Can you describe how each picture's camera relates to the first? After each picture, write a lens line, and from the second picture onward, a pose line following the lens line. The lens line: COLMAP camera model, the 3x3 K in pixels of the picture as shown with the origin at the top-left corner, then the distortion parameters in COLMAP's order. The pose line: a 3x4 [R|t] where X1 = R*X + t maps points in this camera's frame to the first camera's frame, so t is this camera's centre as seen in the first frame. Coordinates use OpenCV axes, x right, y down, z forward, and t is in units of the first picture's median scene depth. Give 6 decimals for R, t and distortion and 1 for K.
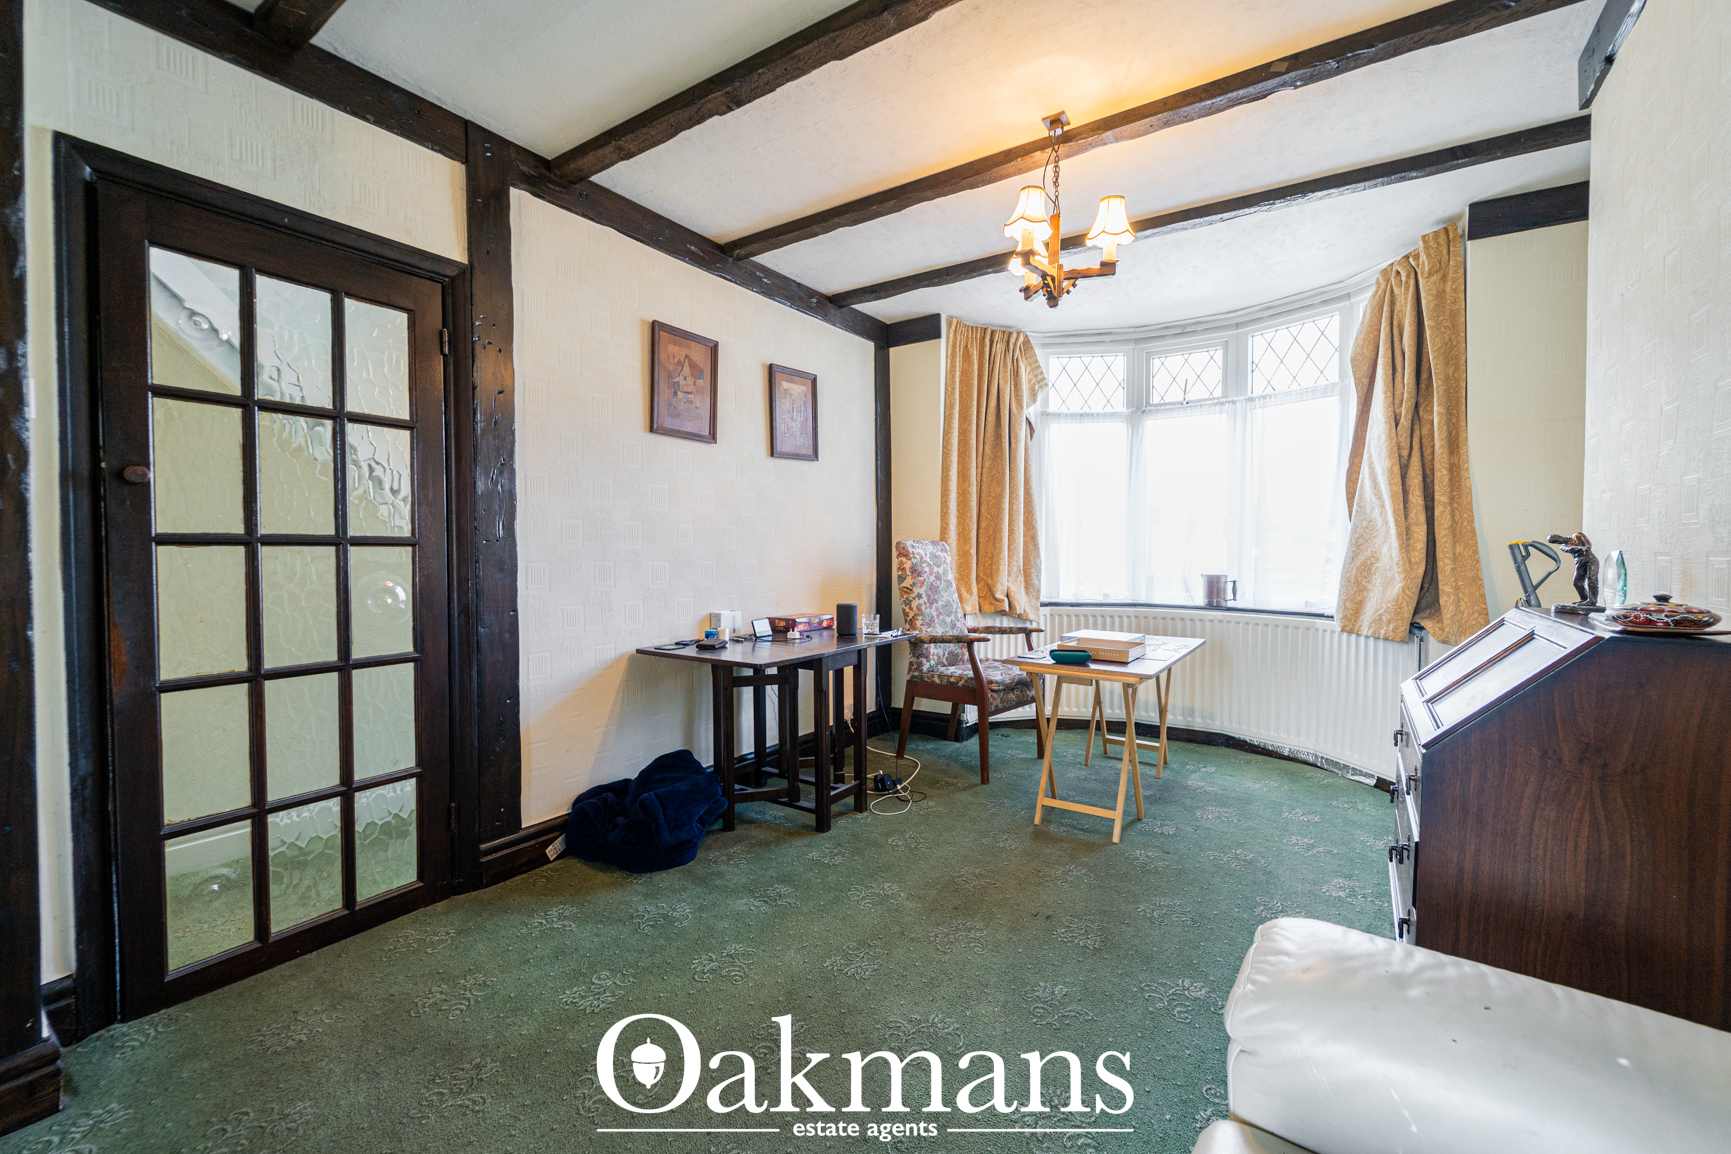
lens RADIAL K [[710.6, 0, 847.8], [0, 710.6, 554.2], [0, 0, 1]] dist [0.003586, -0.001746]
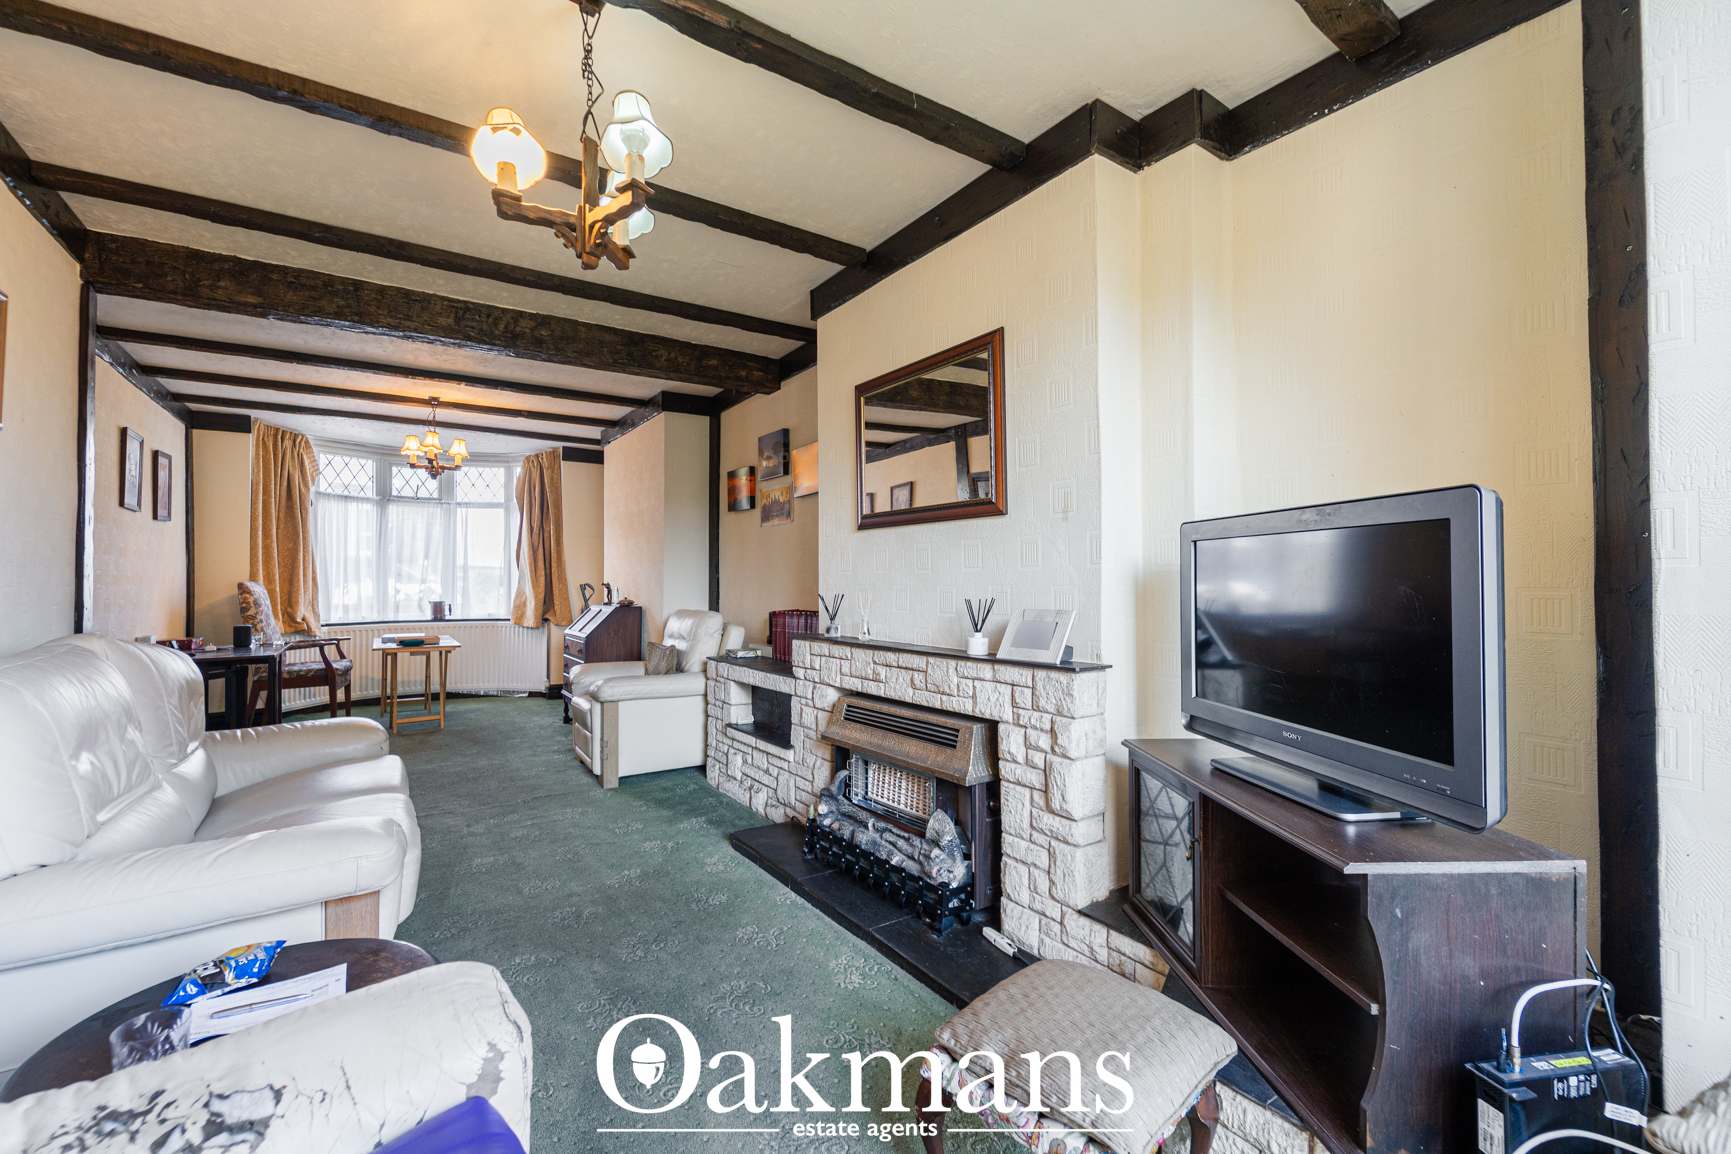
lens RADIAL K [[710.6, 0, 863.1], [0, 710.6, 574.3], [0, 0, 1]] dist [0.003586, -0.001746]
pose [[0.351167, 0.008886, 0.936271, -0.731847], [0.010628, 0.999853, -0.013476, -0.002720], [-0.936252, 0.014683, 0.351021, -0.572045]]
